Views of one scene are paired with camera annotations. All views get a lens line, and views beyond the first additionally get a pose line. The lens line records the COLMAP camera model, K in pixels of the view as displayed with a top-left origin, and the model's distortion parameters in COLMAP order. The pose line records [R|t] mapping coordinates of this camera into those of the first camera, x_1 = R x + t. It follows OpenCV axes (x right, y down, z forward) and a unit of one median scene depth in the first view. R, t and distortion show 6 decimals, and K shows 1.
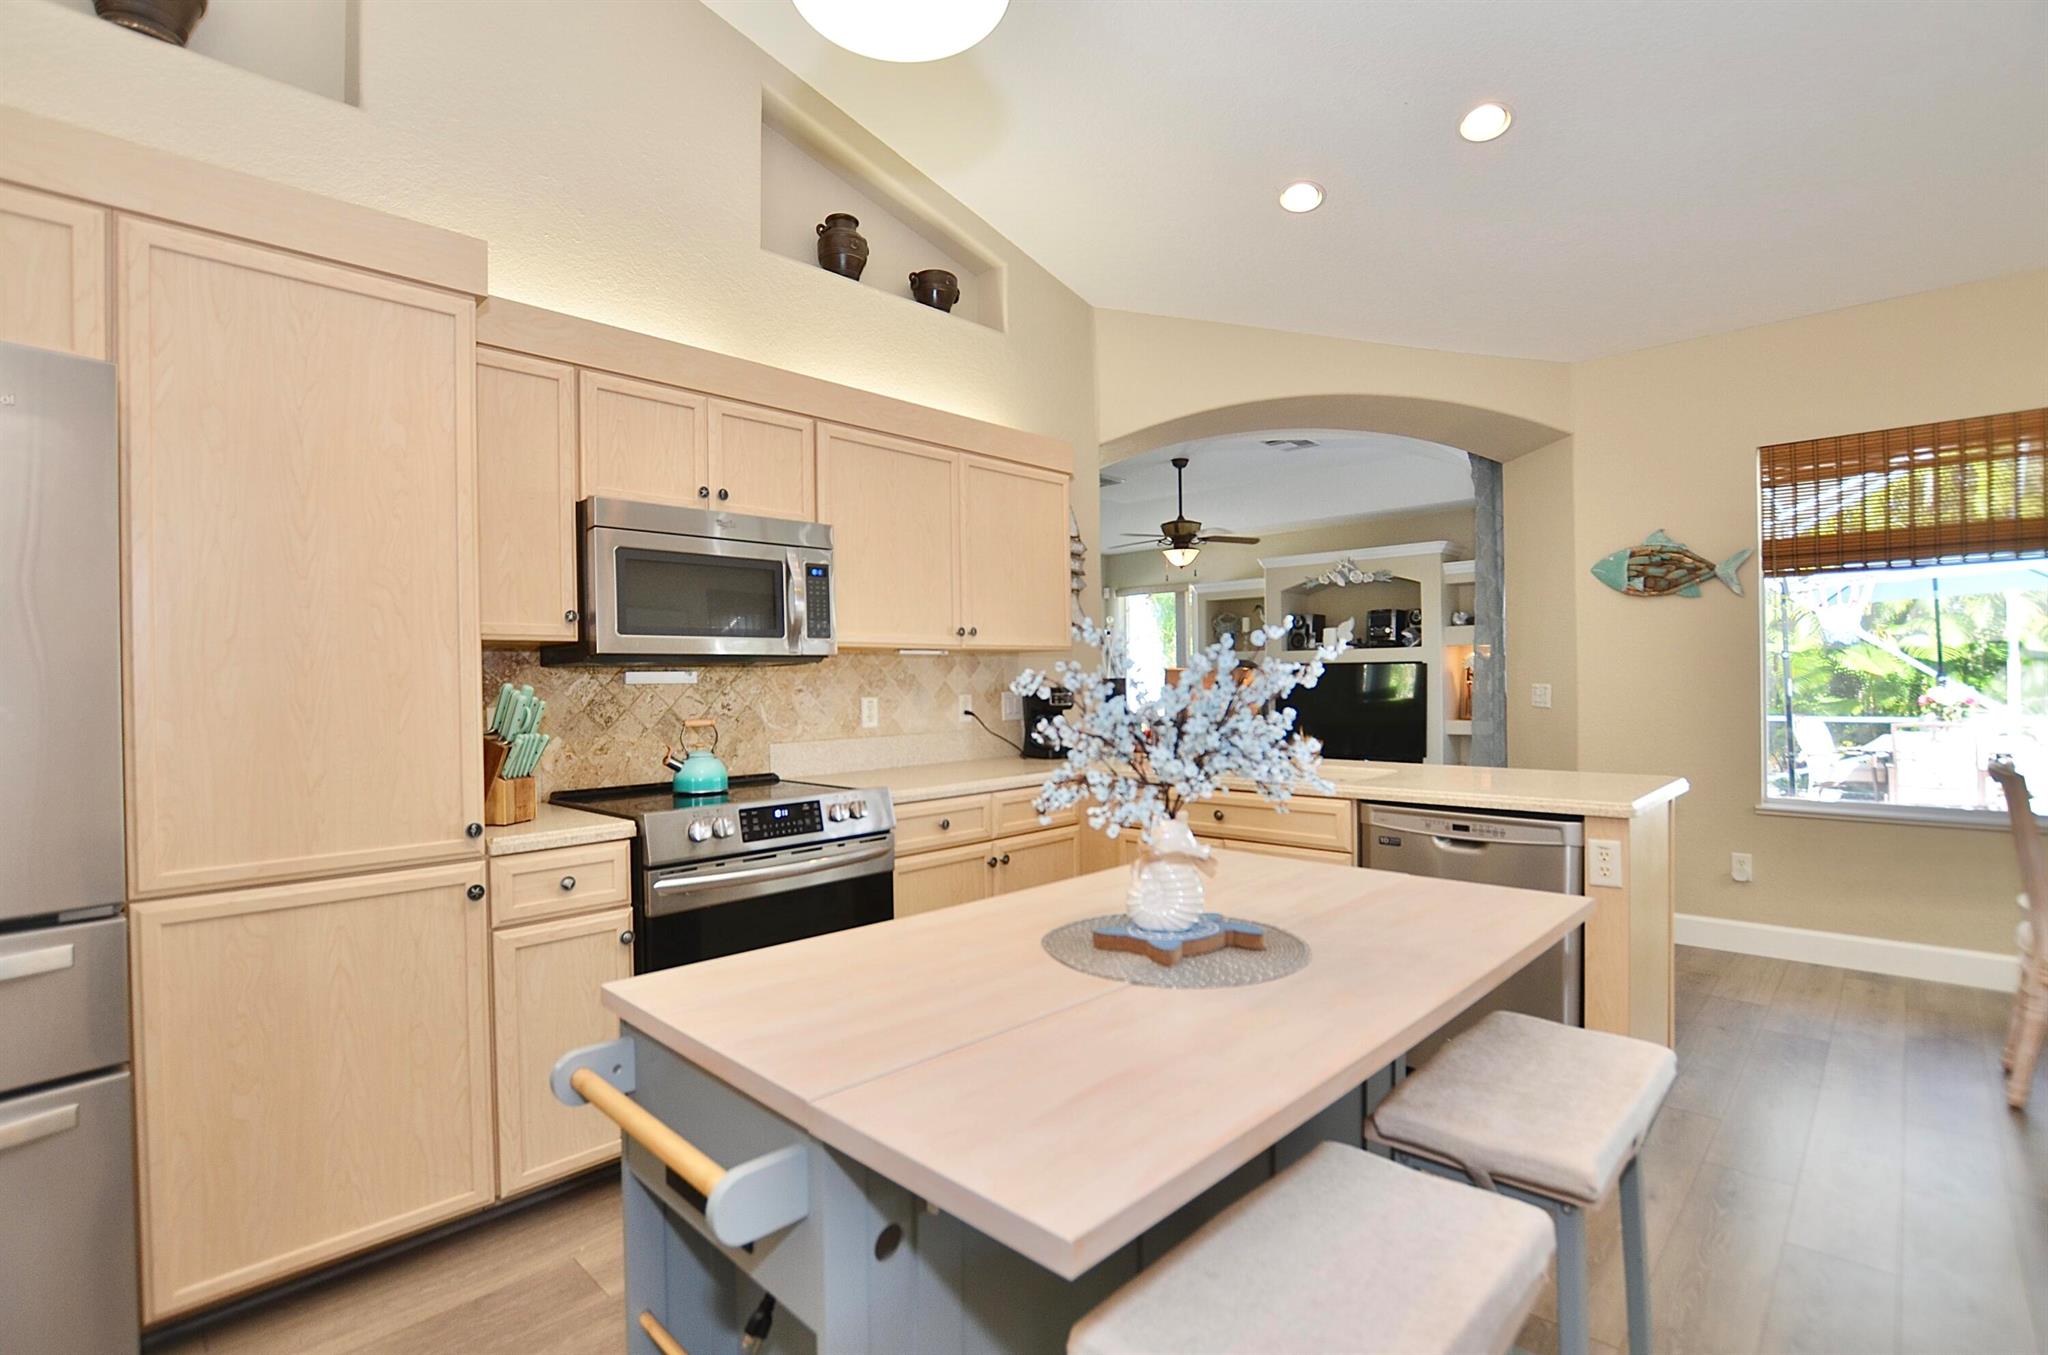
lens RADIAL K [[939.5, 0, 1012.9], [0, 939.5, 683.6], [0, 0, 1]] dist [-0.035235, 0.000066]
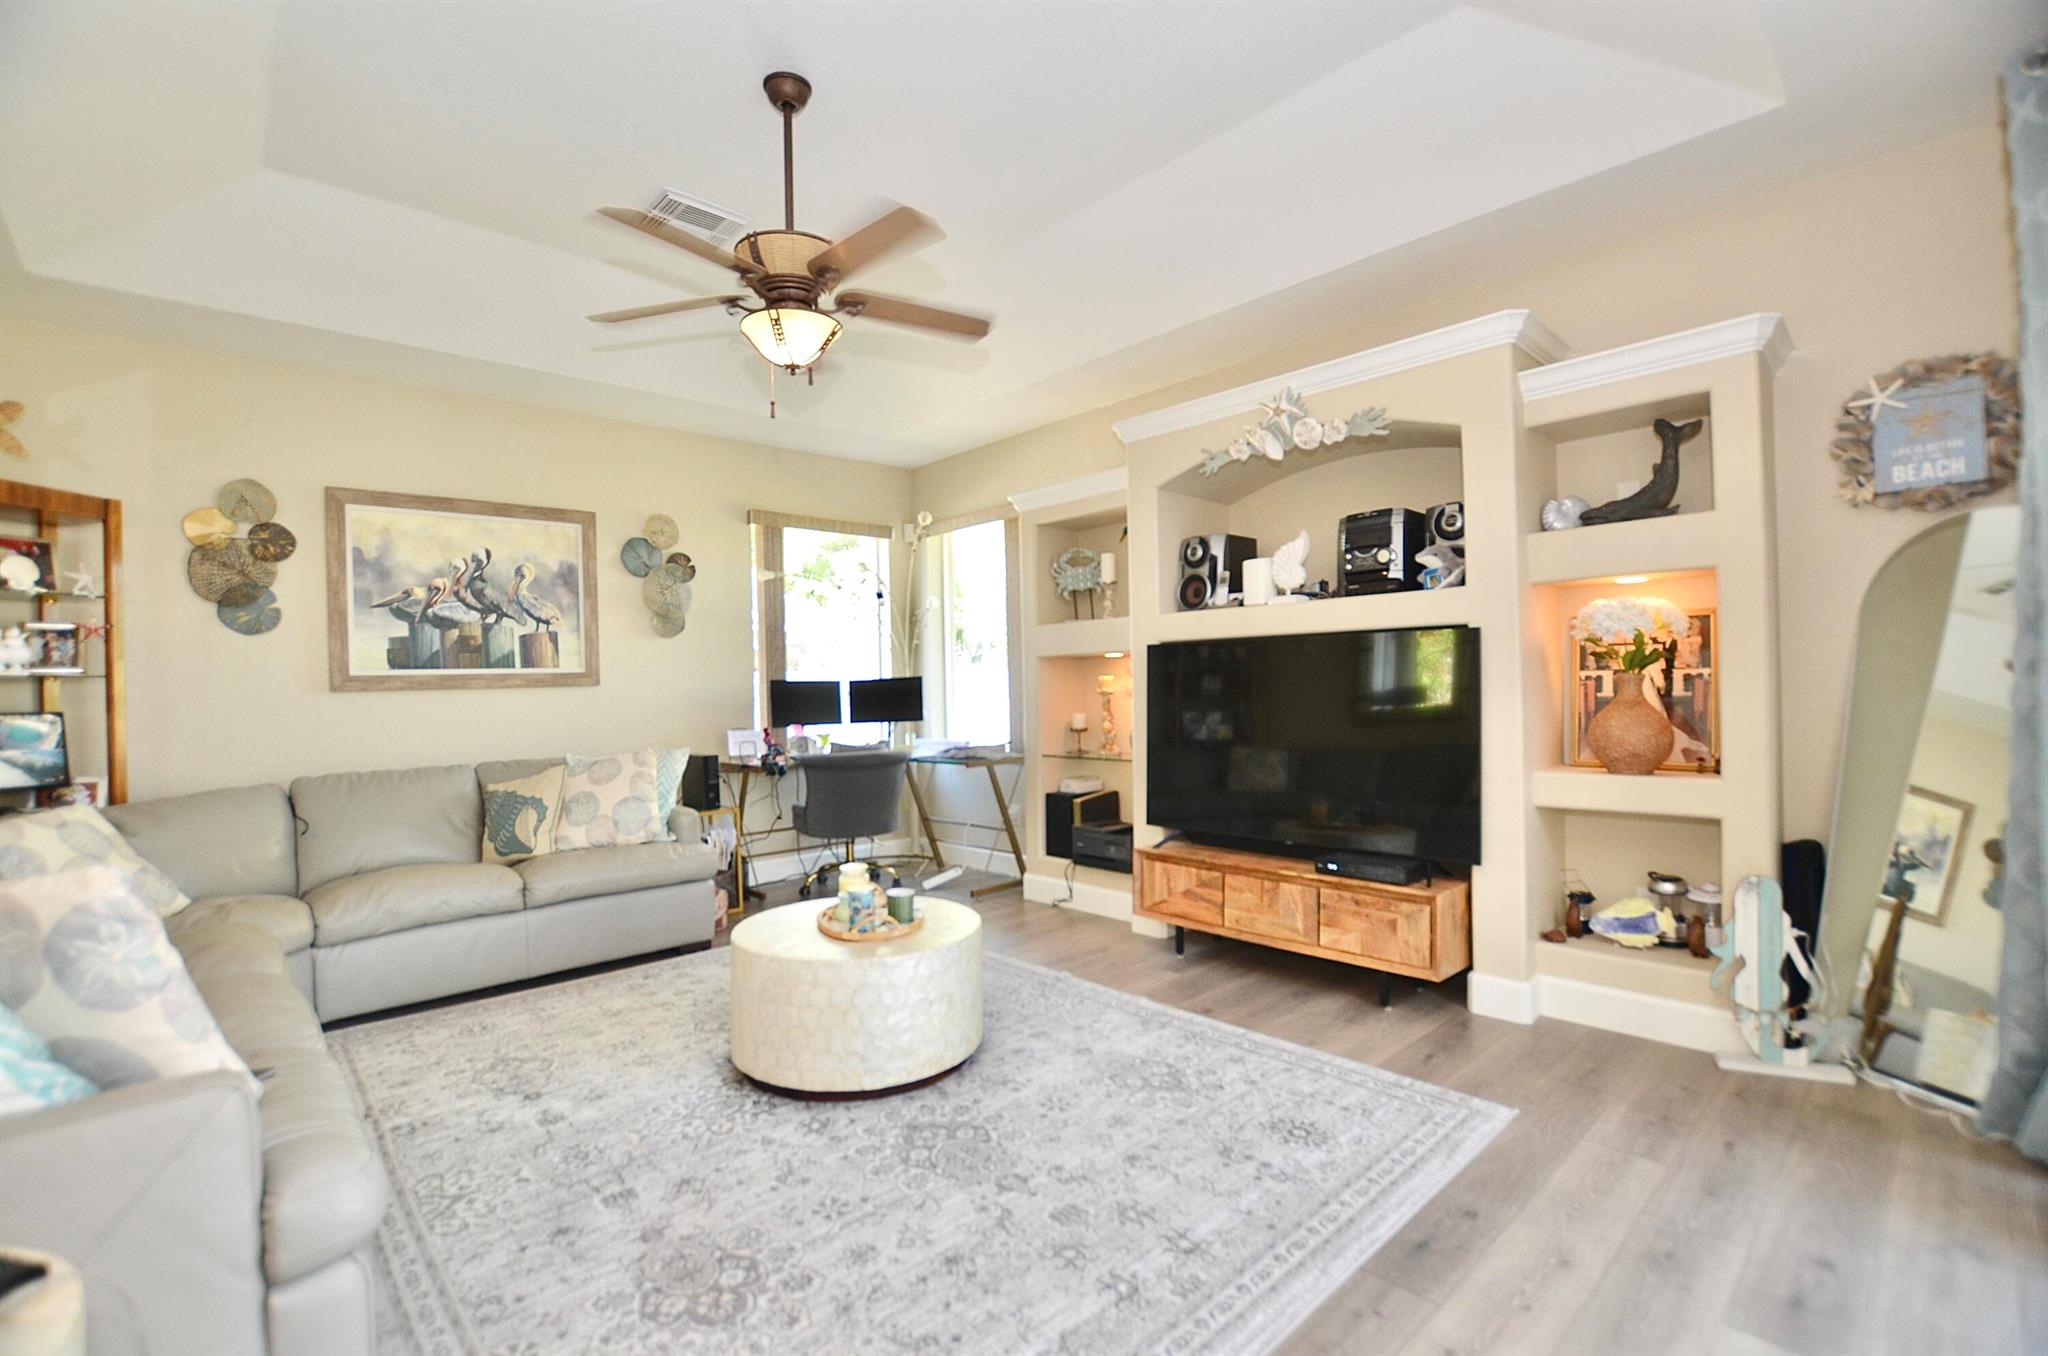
lens RADIAL K [[904.4, 0, 1013.6], [0, 904.4, 686.0], [0, 0, 1]] dist [-0.033608, 0.006019]
pose [[0.998547, -0.011482, -0.052647, 0.516001], [0.011450, 0.999934, -0.000920, 0.001836], [0.052655, 0.000316, 0.998613, 1.183748]]
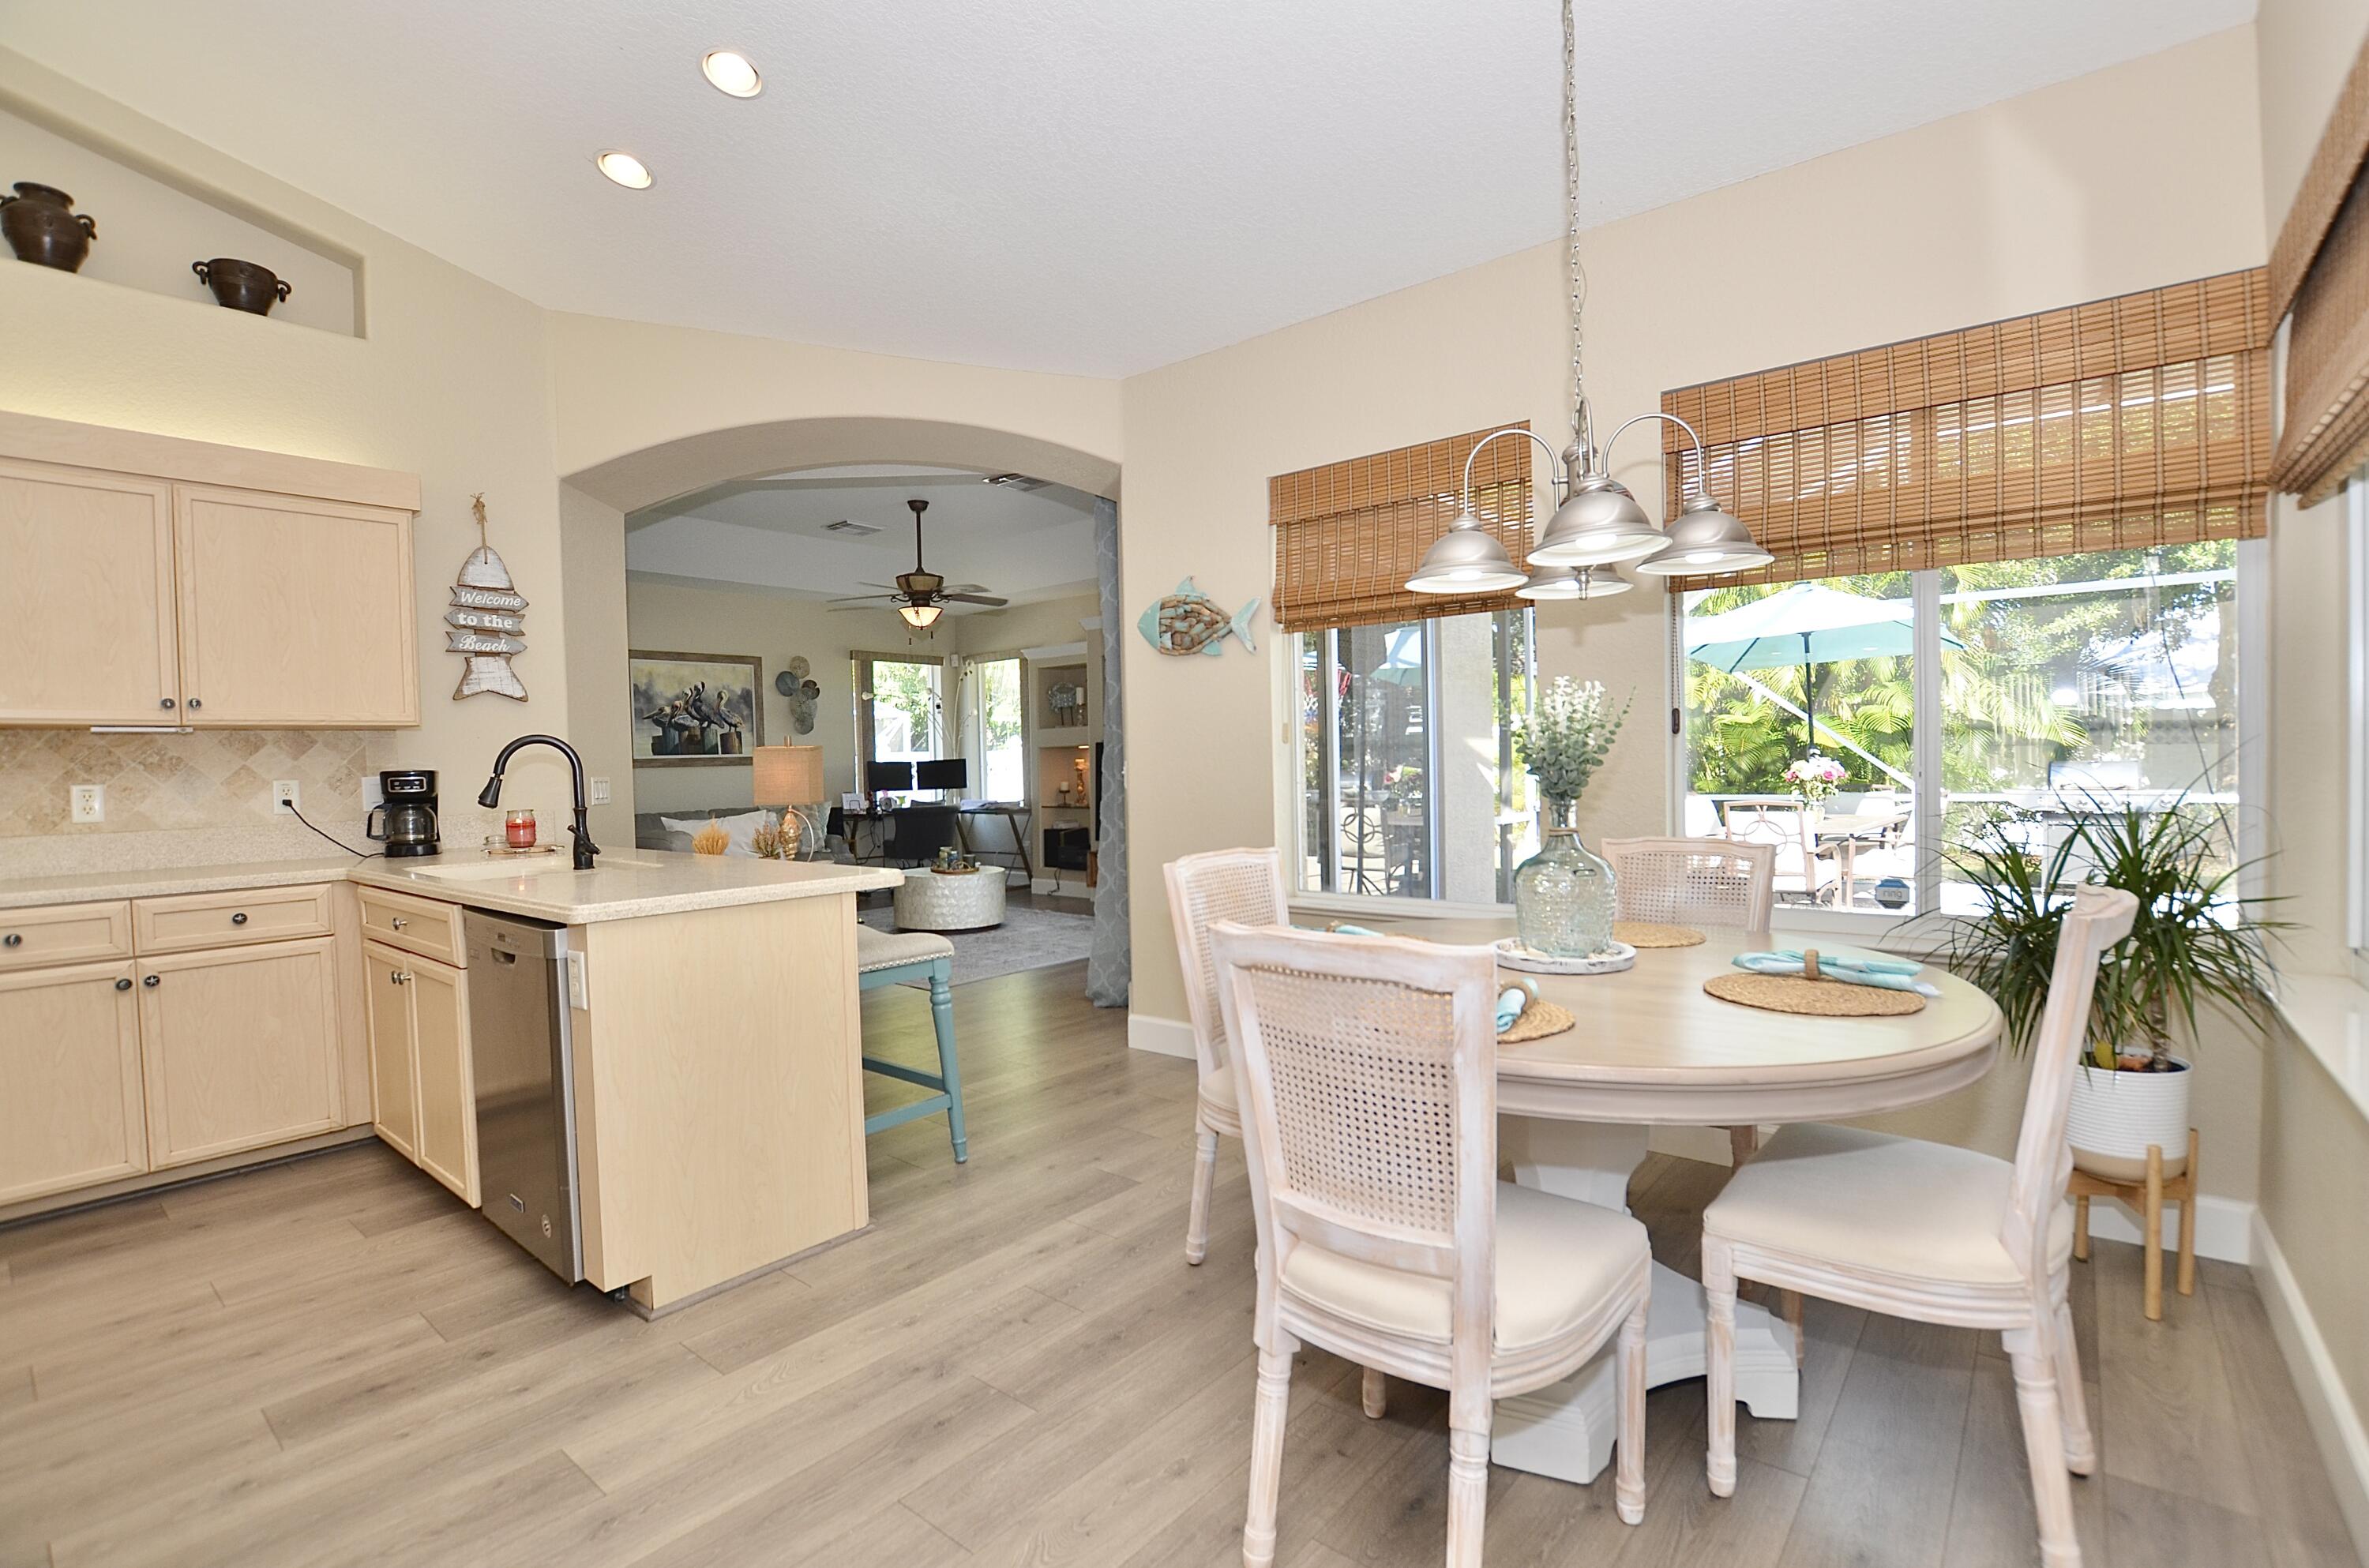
lens RADIAL K [[1067.6, 0, 1199.3], [0, 1067.6, 790.0], [0, 0, 1]] dist [-0.034460, 0.000184]
pose [[0.995750, -0.012411, 0.091258, 0.620590], [0.010453, 0.999706, 0.021896, 0.007805], [-0.091503, -0.020849, 0.995587, 0.019812]]
